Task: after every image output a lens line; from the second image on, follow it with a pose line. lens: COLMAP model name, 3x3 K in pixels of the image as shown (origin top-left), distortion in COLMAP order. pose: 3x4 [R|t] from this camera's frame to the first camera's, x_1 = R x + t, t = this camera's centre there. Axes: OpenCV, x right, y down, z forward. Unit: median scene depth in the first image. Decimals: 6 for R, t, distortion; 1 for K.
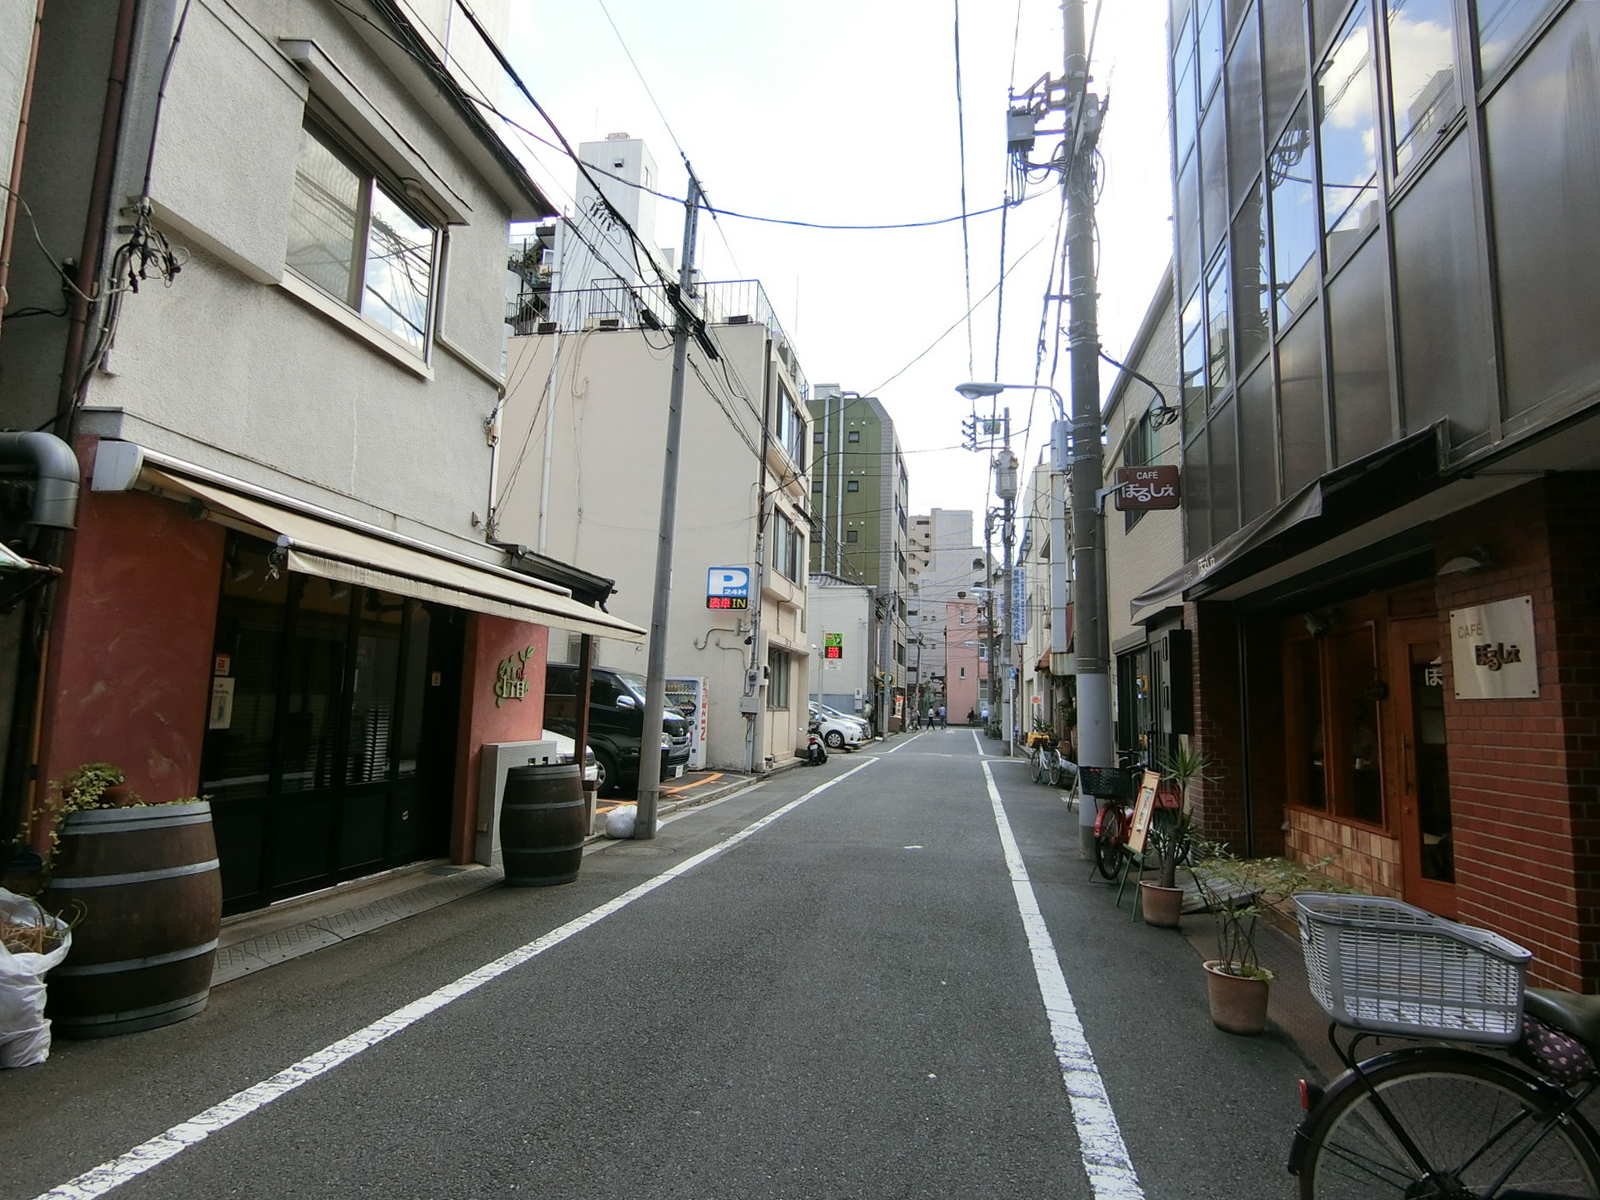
lens RADIAL K [[895.6, 0, 800.0], [0, 895.6, 600.0], [0, 0, 1]] dist [0.000197, -0.000097]
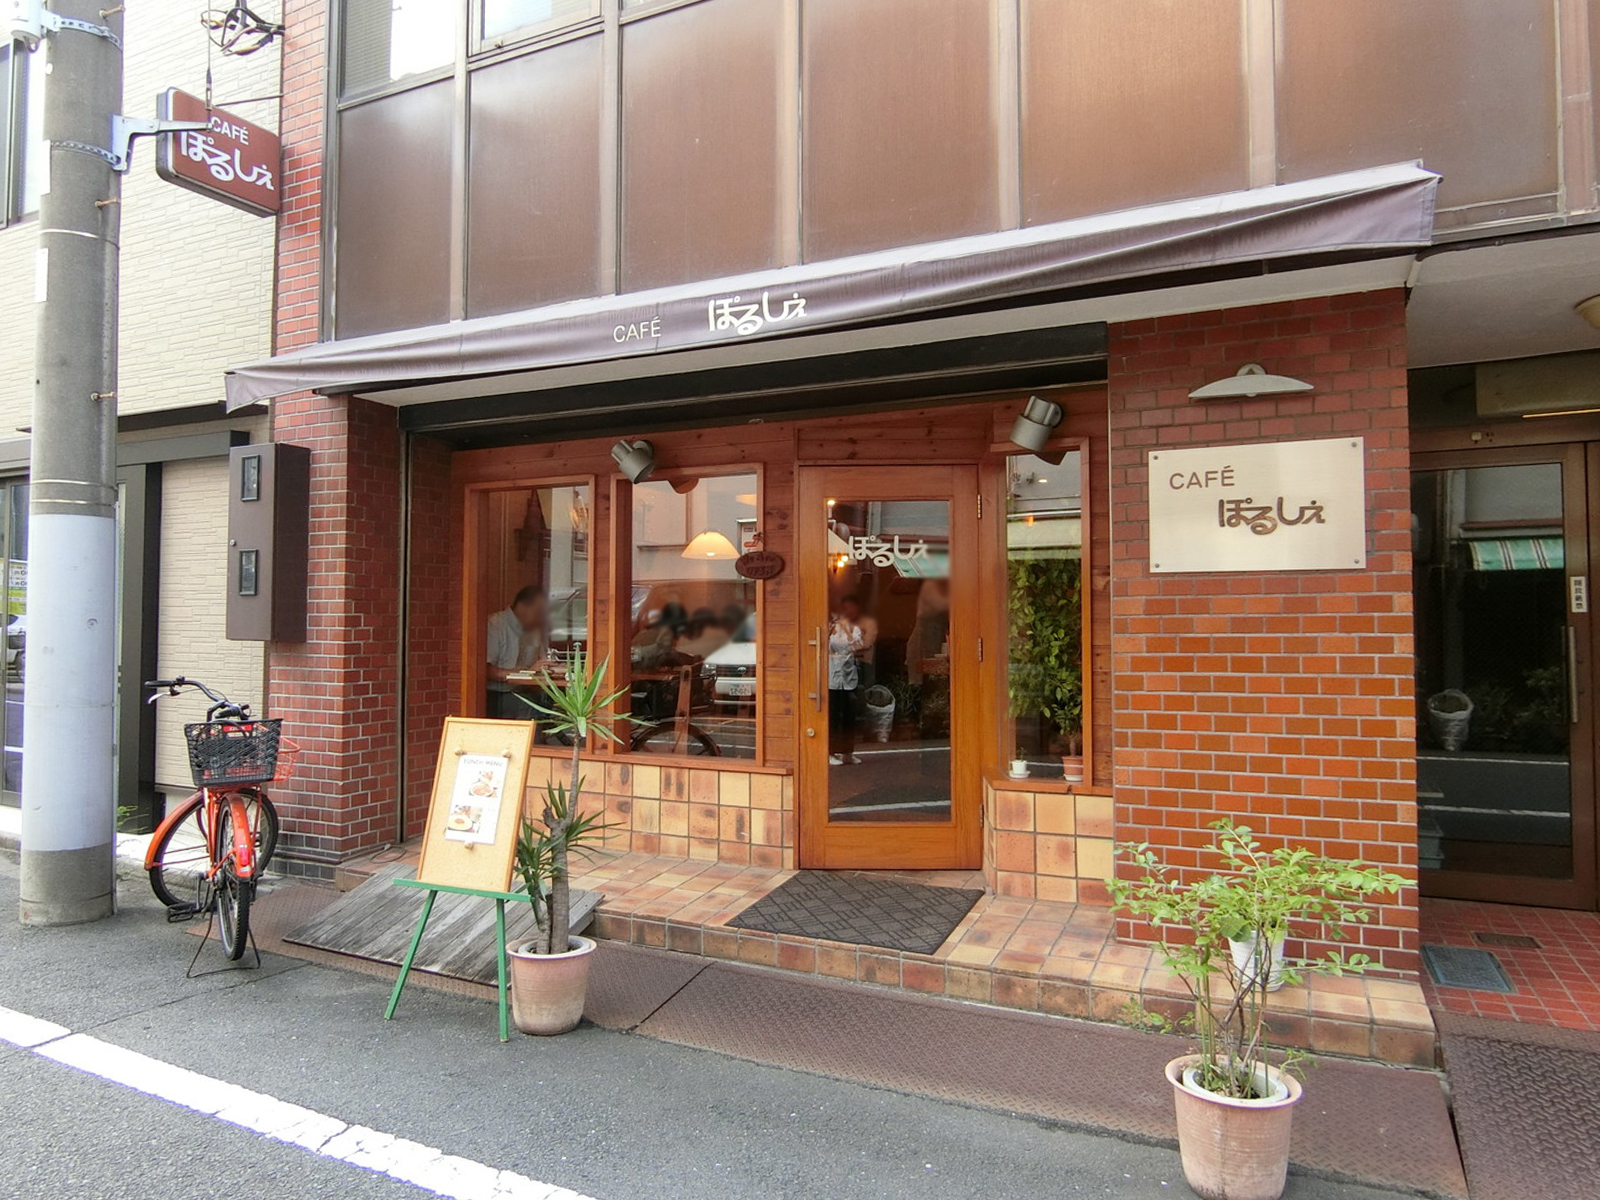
lens RADIAL K [[1048.3, 0, 800.0], [0, 1048.3, 600.0], [0, 0, 1]] dist [0.000681, 0.000321]
pose [[0.281778, 0.010455, 0.959423, -0.121265], [-0.114422, 0.993171, 0.022783, 0.107132], [-0.952633, -0.116198, 0.281050, 0.753264]]
